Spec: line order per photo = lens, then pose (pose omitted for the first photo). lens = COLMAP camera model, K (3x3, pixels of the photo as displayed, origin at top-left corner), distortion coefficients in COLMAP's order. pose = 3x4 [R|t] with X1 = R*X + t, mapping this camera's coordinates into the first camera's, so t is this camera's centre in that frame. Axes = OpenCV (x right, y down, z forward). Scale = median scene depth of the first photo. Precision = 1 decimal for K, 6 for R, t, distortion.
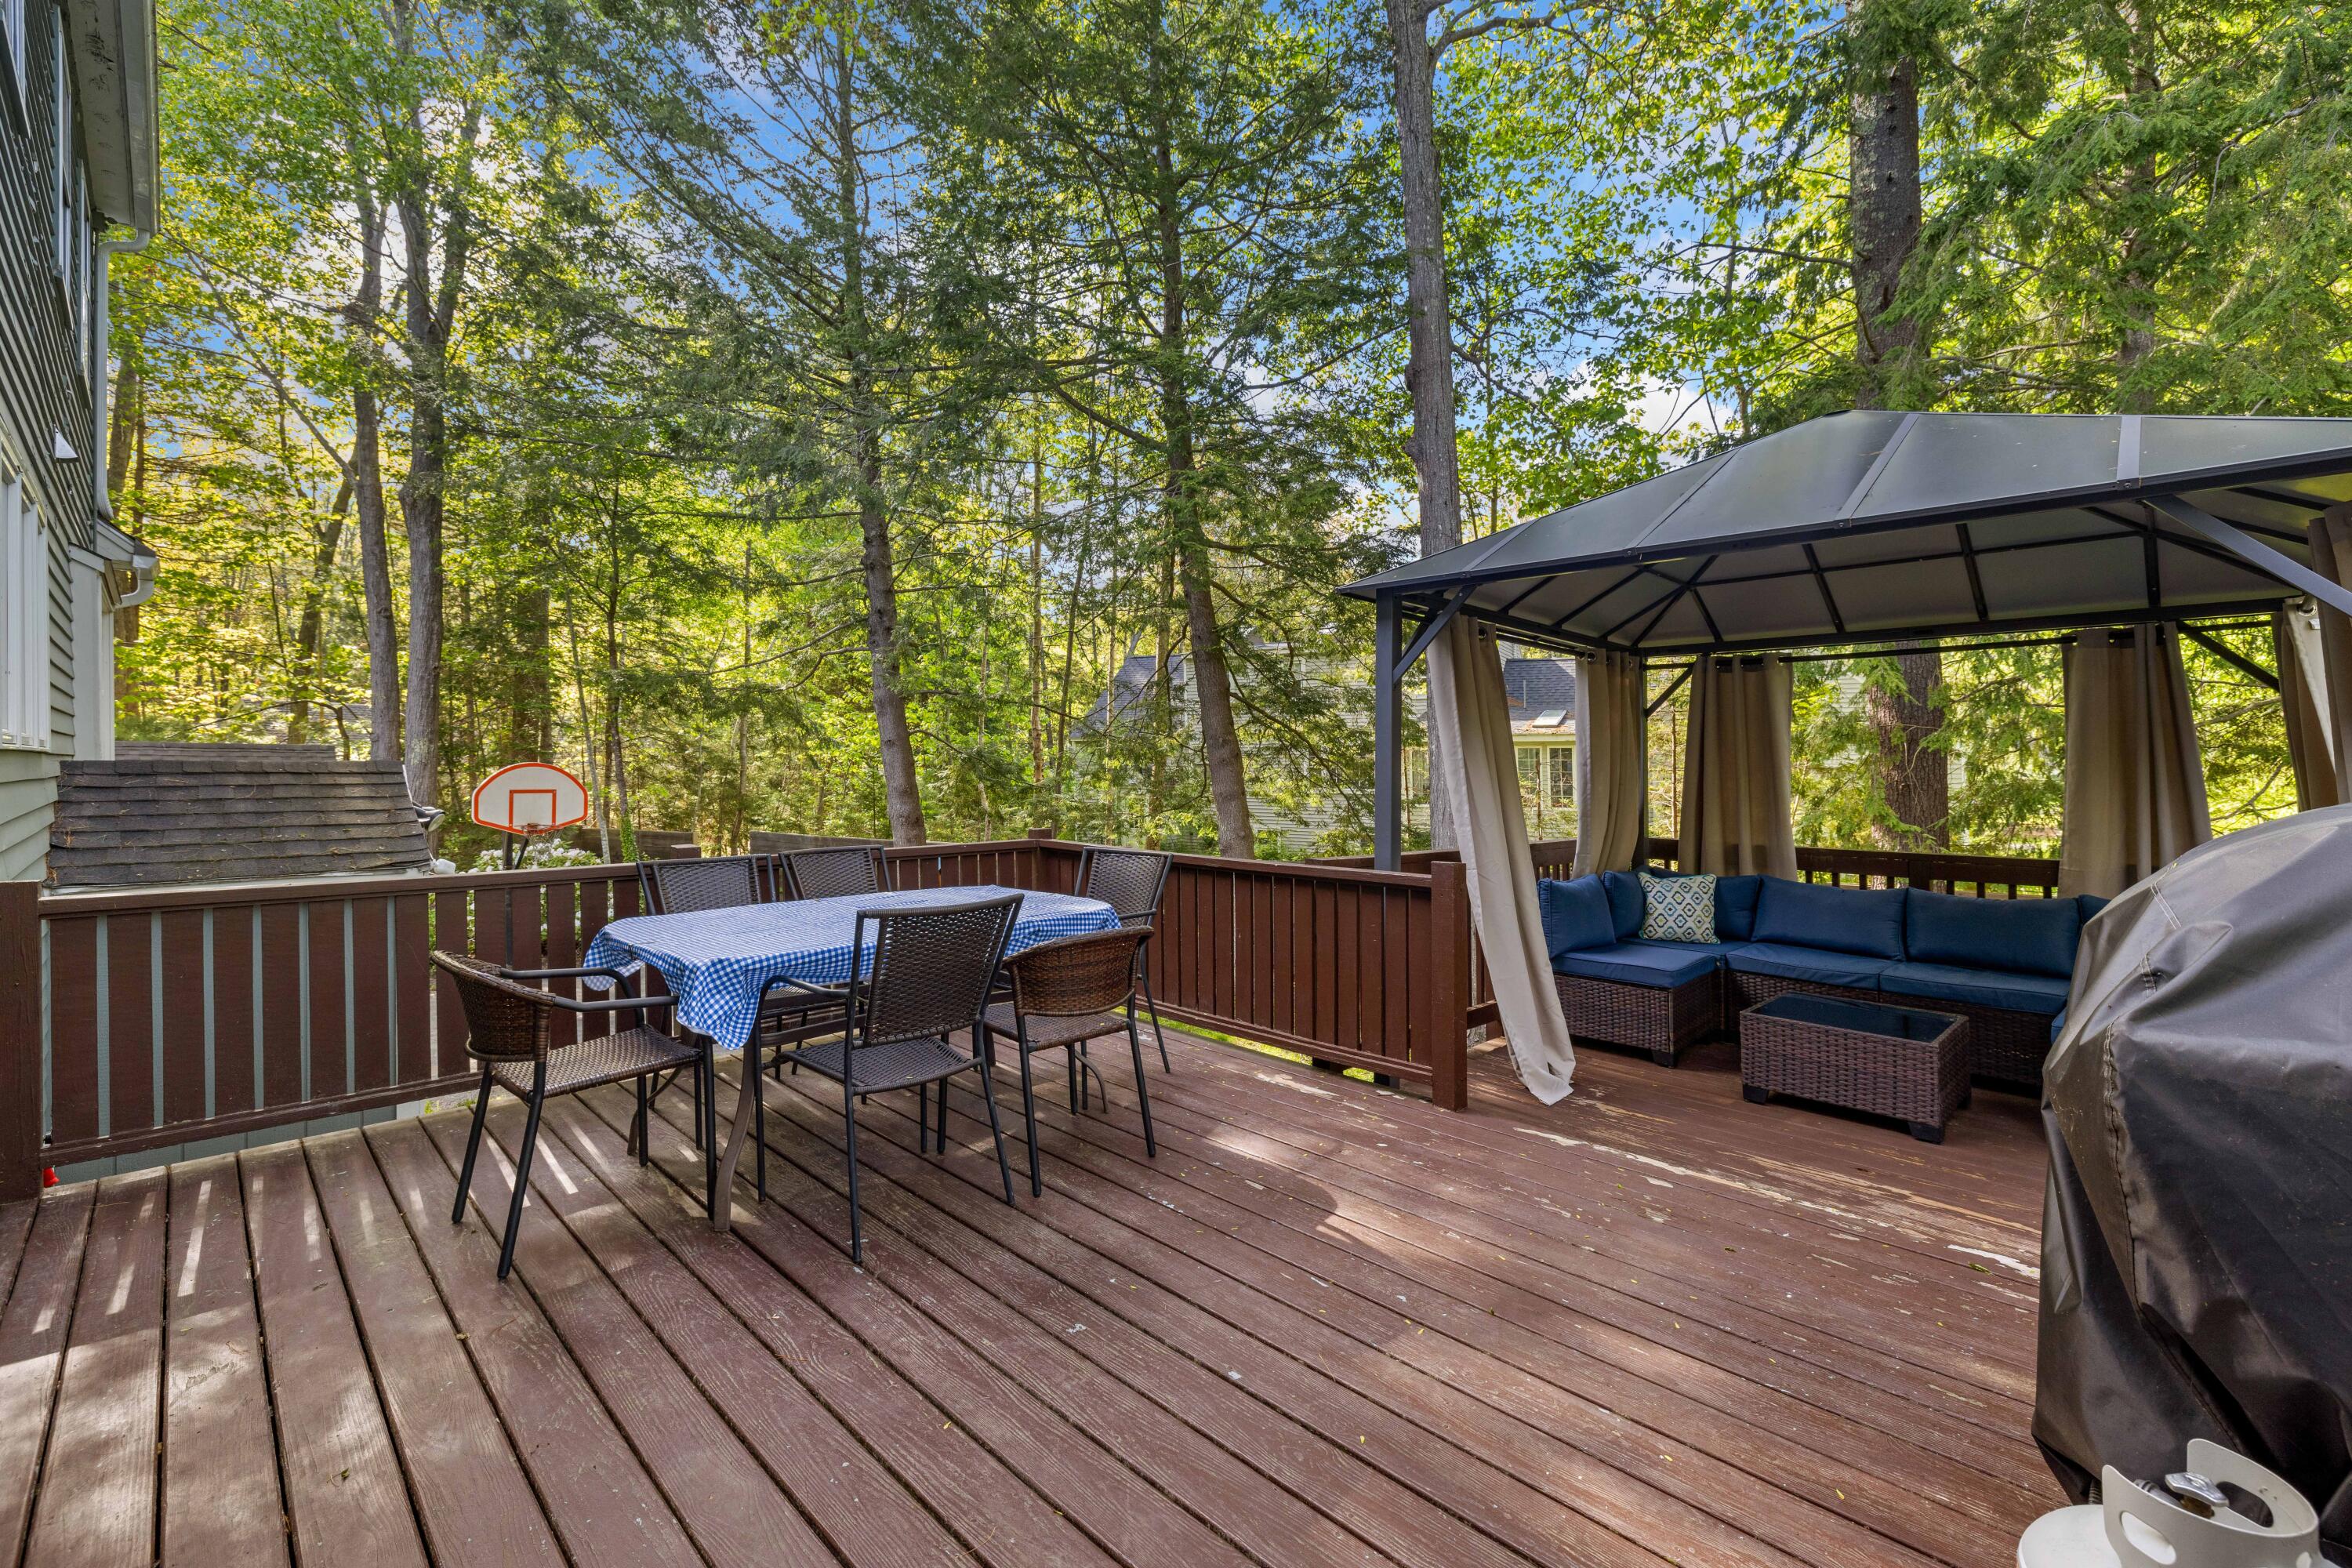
lens RADIAL K [[978.6, 0, 1160.8], [0, 978.6, 775.4], [0, 0, 1]] dist [-0.000241, 0.000114]
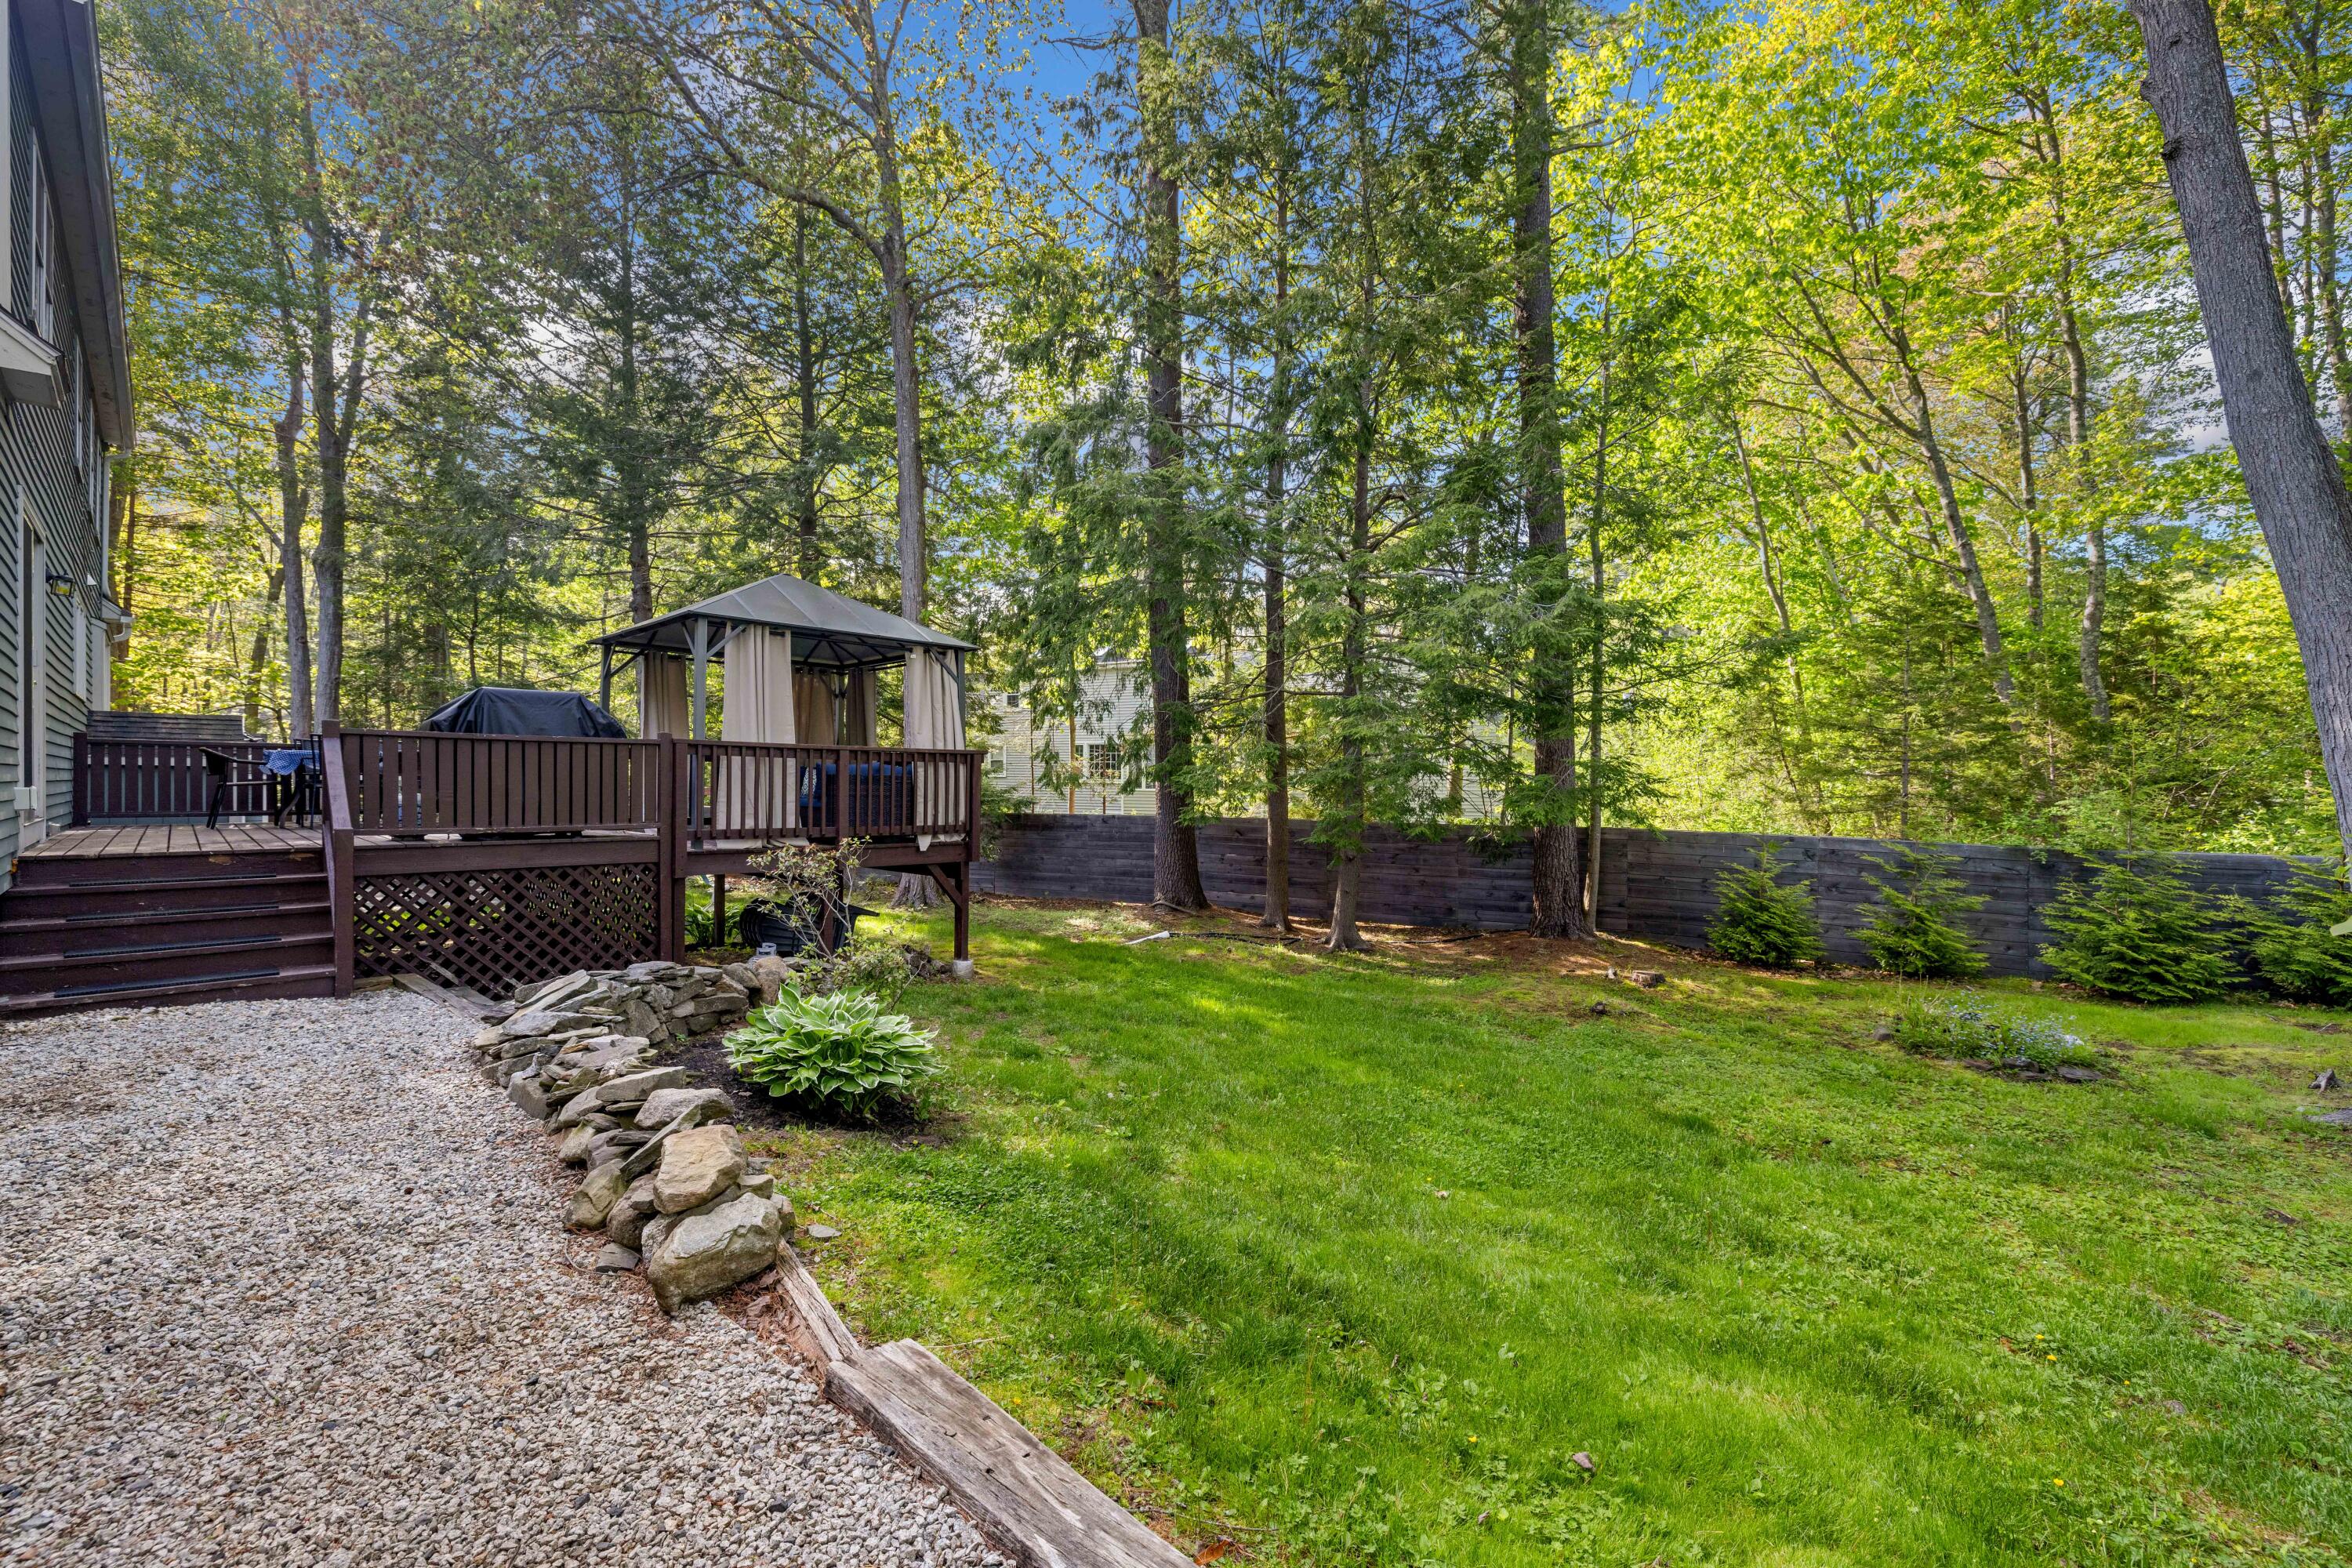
lens RADIAL K [[978.6, 0, 1191.4], [0, 978.6, 783.6], [0, 0, 1]] dist [-0.000241, 0.000114]
pose [[0.999848, -0.004526, 0.016832, 0.380059], [0.004680, 0.999948, -0.009091, 0.050147], [-0.016790, 0.009168, 0.999817, -0.356268]]
